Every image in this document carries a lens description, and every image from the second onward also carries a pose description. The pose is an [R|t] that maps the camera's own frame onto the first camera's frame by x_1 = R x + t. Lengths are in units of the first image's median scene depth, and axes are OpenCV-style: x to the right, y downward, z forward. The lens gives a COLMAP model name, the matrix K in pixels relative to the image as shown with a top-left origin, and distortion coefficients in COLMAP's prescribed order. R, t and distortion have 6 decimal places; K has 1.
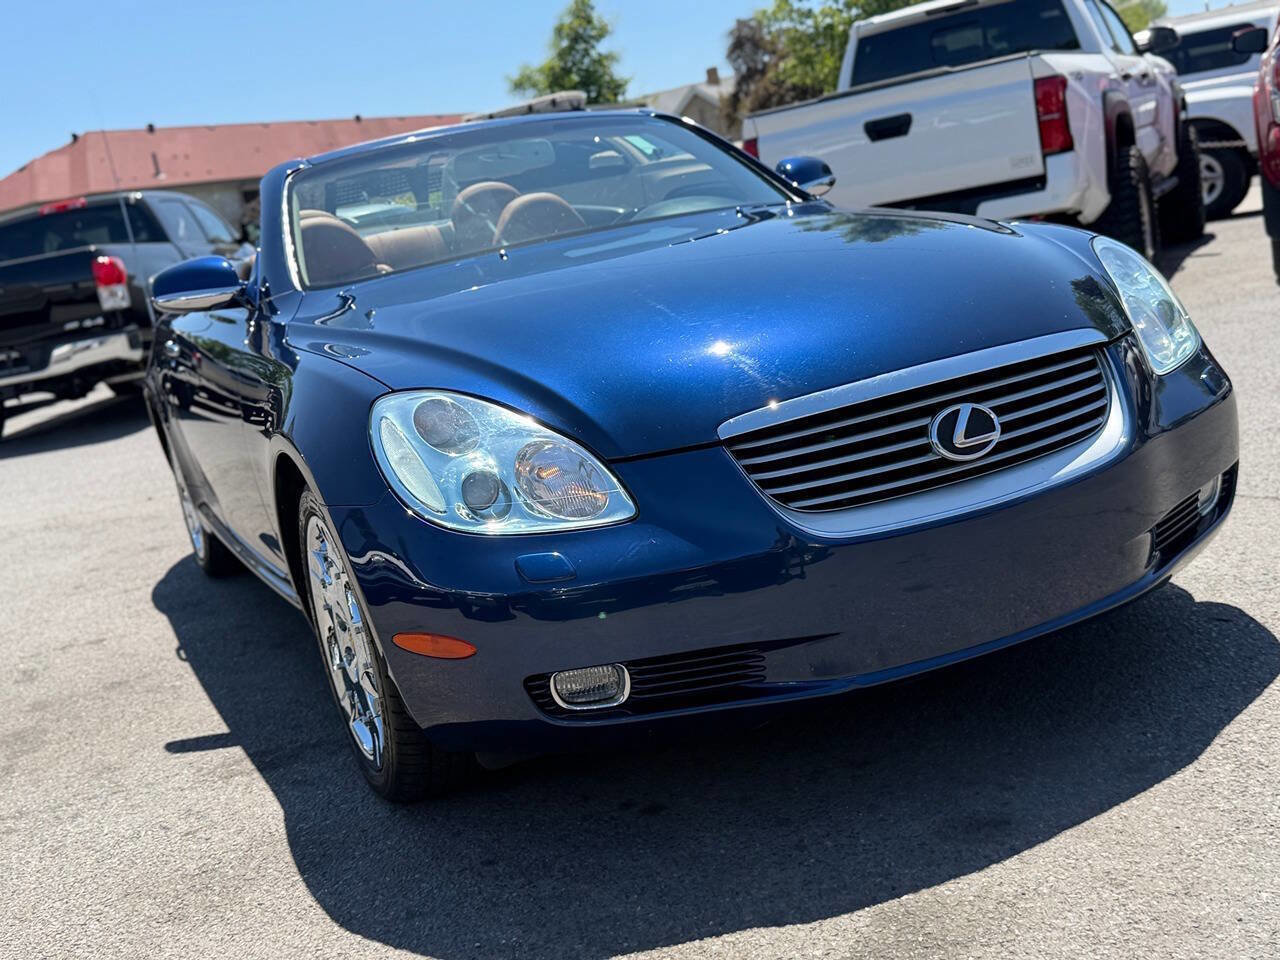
lens RADIAL K [[1400.8, 0, 638.7], [0, 1400.8, 485.1], [0, 0, 1]] dist [0.177616, -0.463380]
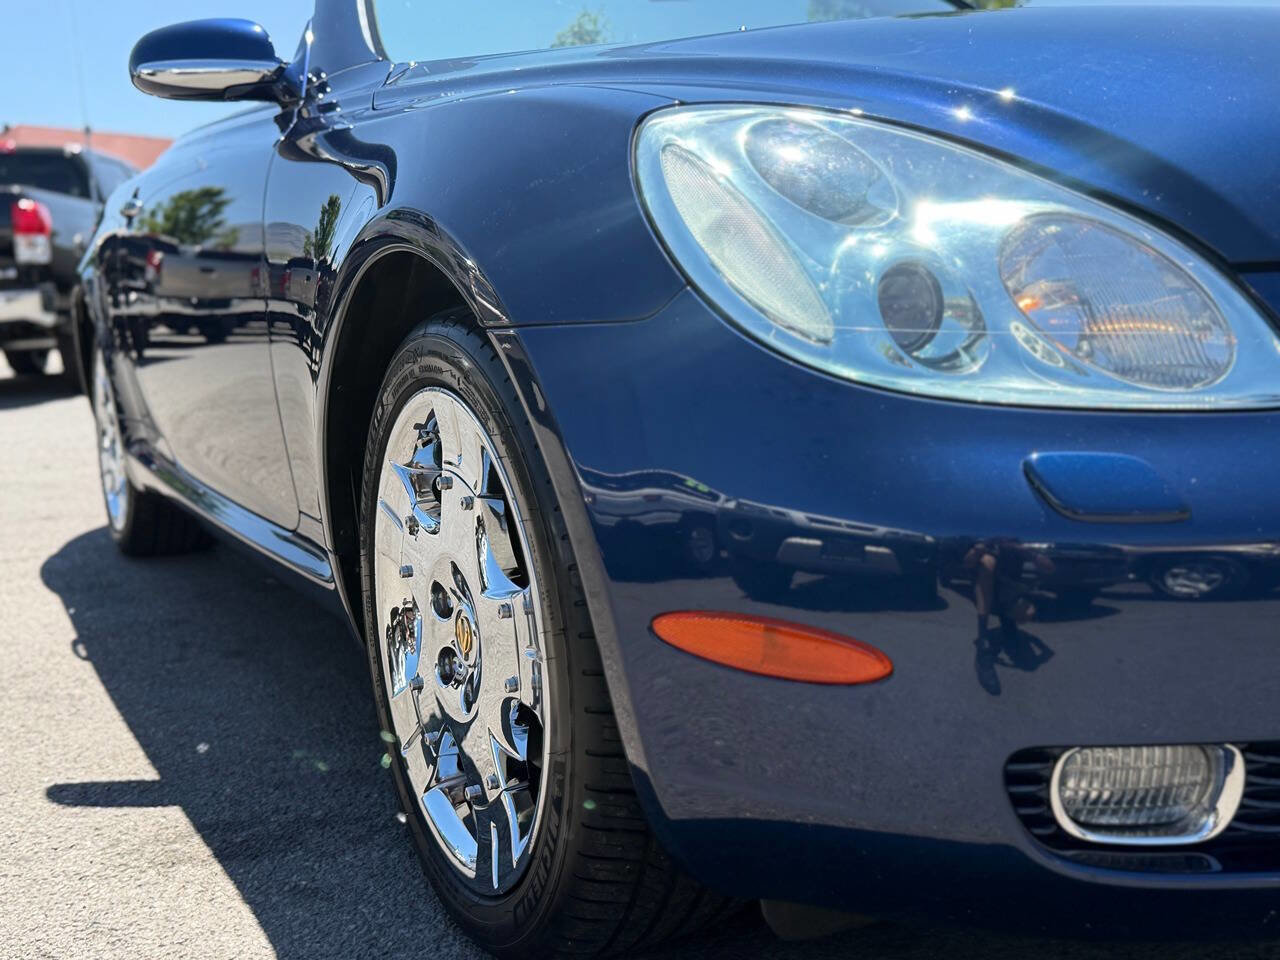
lens RADIAL K [[1459.4, 0, 640.9], [0, 1459.4, 478.8], [0, 0, 1]] dist [0.187554, -0.472762]
pose [[0.990723, 0.125088, 0.053117, -0.152057], [-0.121924, 0.990776, -0.059143, 0.067157], [-0.060025, 0.052118, 0.996835, 0.396178]]
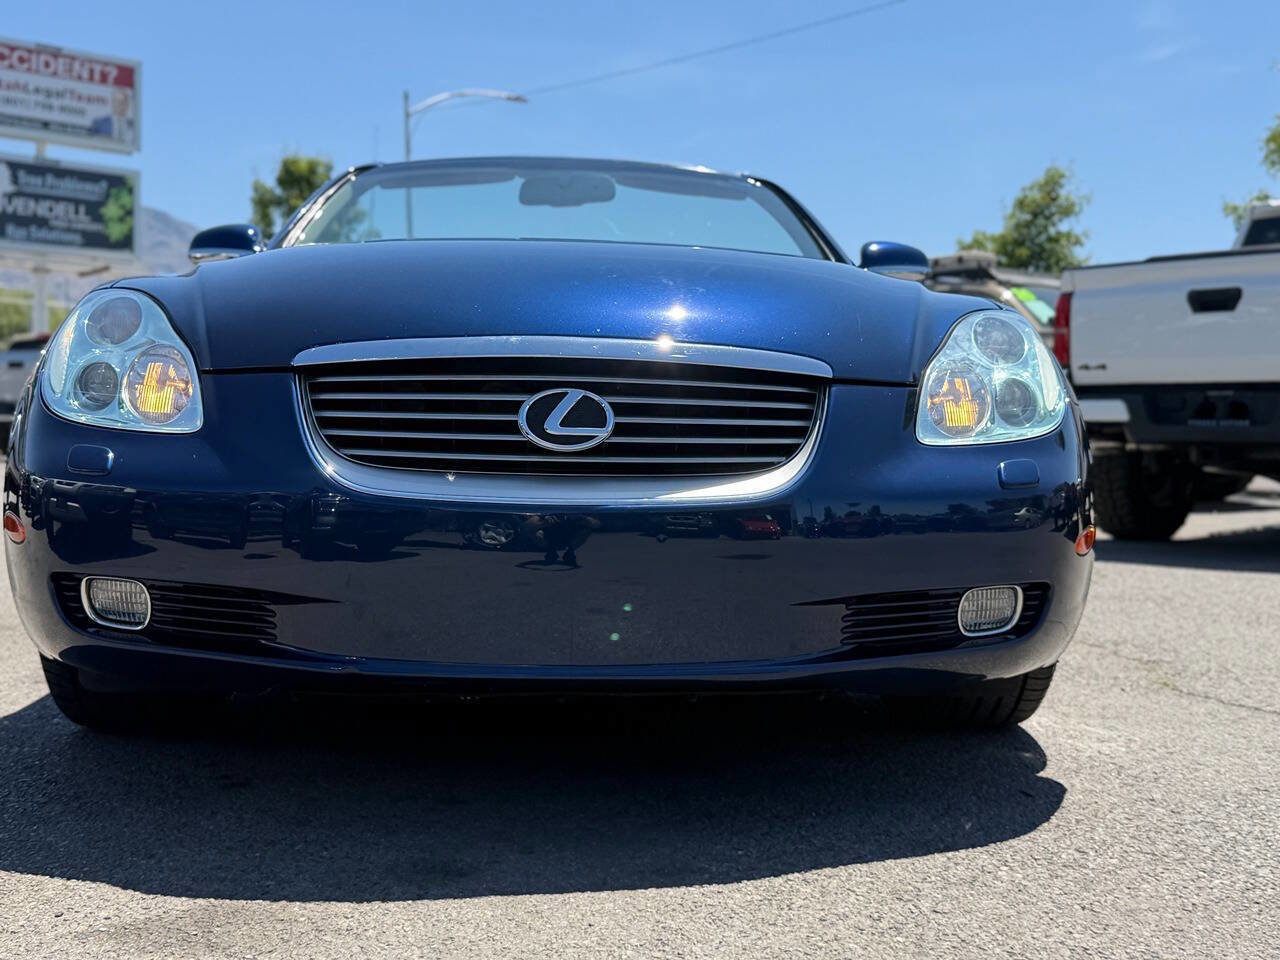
lens RADIAL K [[1400.8, 0, 638.7], [0, 1400.8, 485.1], [0, 0, 1]] dist [0.177616, -0.463380]
pose [[0.915459, 0.206580, -0.345339, 0.408590], [-0.247032, 0.965940, -0.077037, 0.039477], [0.317663, 0.155834, 0.935311, 0.158237]]
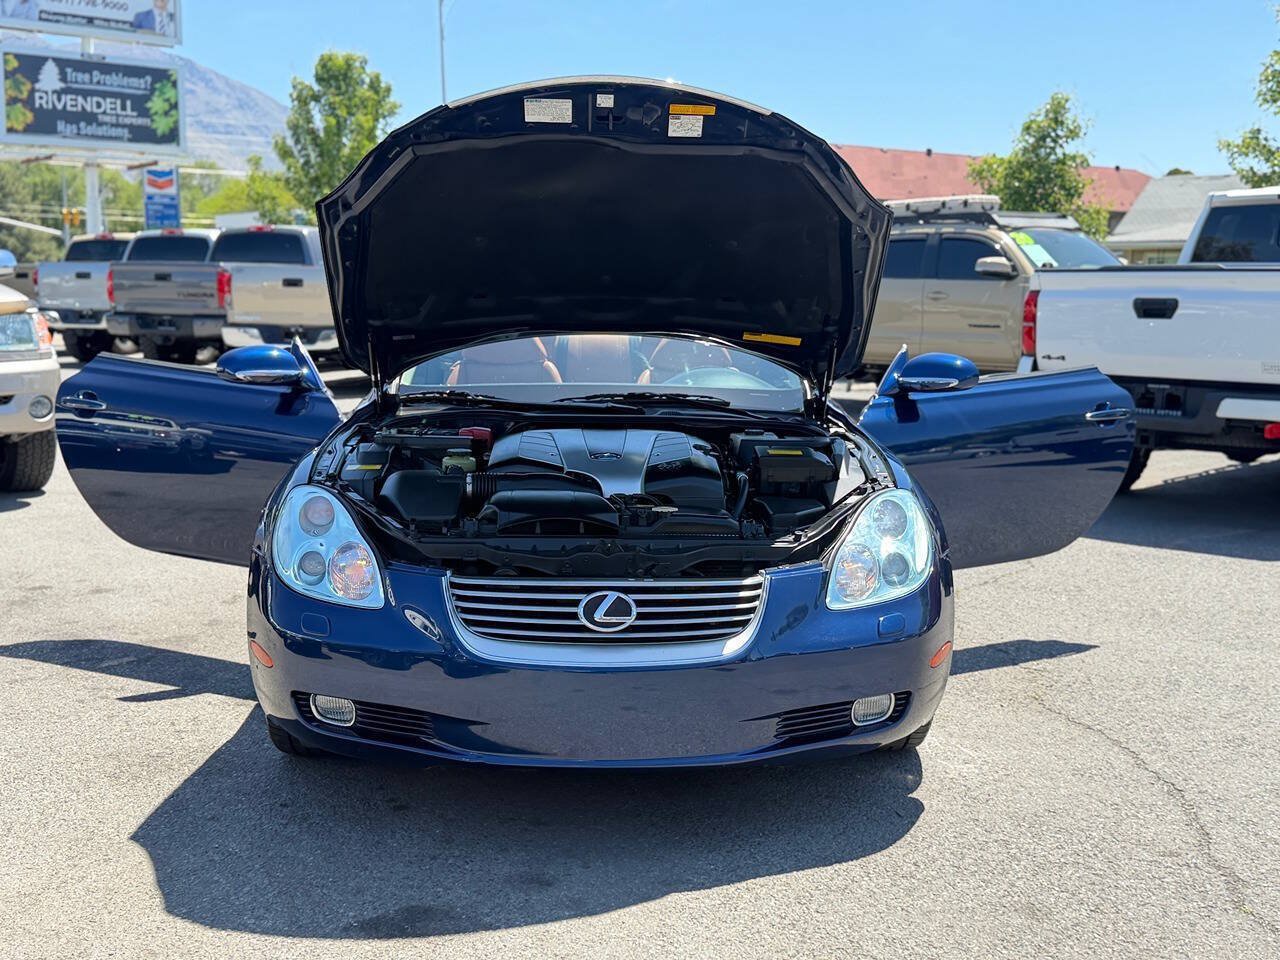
lens RADIAL K [[1400.8, 0, 638.7], [0, 1400.8, 485.1], [0, 0, 1]] dist [0.177616, -0.463380]
pose [[0.908128, 0.239064, -0.343733, 0.508344], [-0.243699, 0.969376, 0.030352, -0.150440], [0.340463, 0.056204, 0.938577, -0.227577]]
